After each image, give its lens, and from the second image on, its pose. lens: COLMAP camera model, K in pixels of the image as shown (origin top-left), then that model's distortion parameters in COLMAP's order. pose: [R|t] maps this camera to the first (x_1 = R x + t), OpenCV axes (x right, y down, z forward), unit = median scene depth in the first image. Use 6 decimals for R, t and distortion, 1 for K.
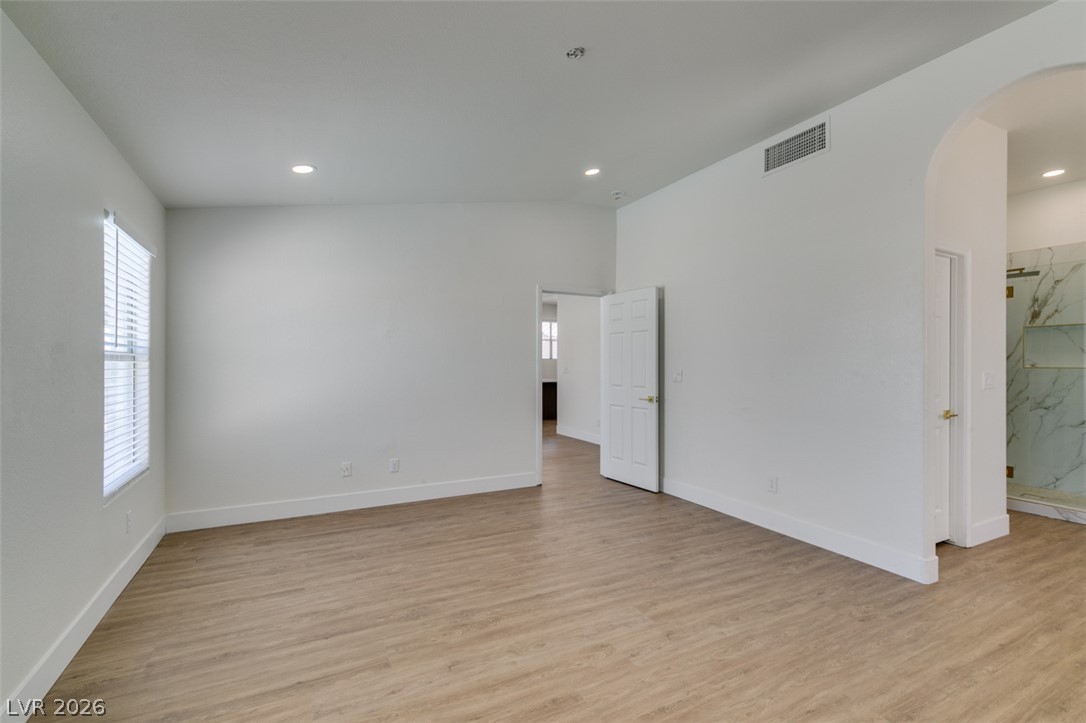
lens RADIAL K [[496.4, 0, 542.4], [0, 496.4, 361.9], [0, 0, 1]] dist [0.005802, -0.001294]
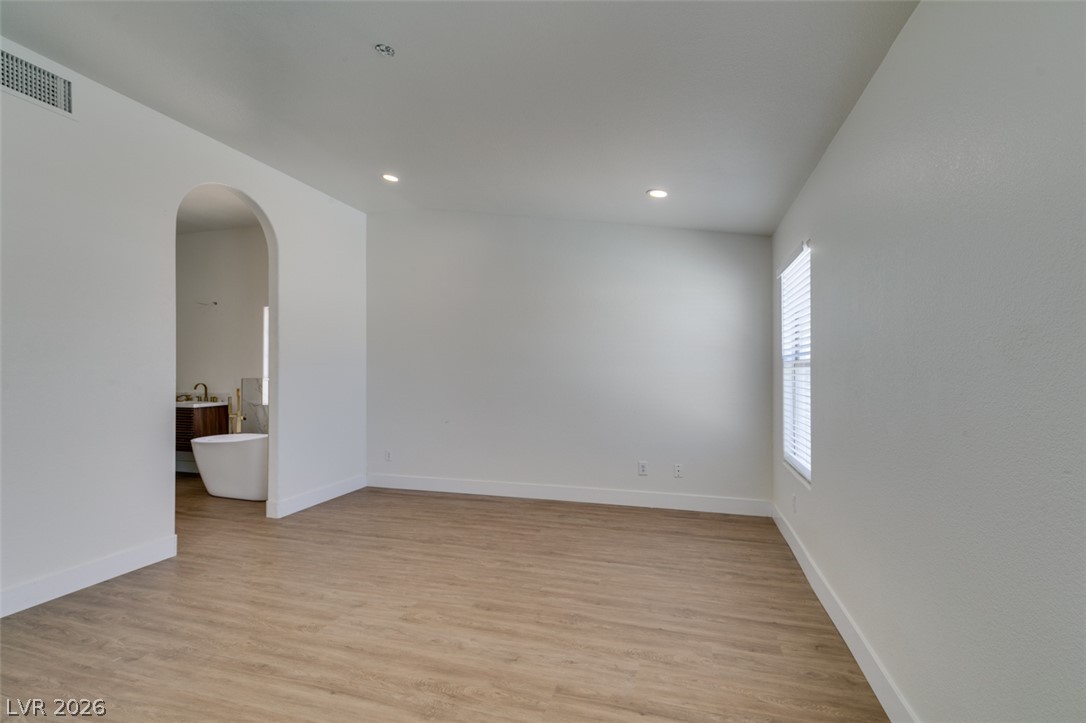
lens RADIAL K [[496.4, 0, 547.7], [0, 496.4, 367.4], [0, 0, 1]] dist [0.005802, -0.001294]
pose [[-0.735135, 0.006401, 0.677890, -0.644458], [0.000181, 0.999957, -0.009245, 0.005325], [-0.677920, -0.006674, -0.735105, 1.173114]]
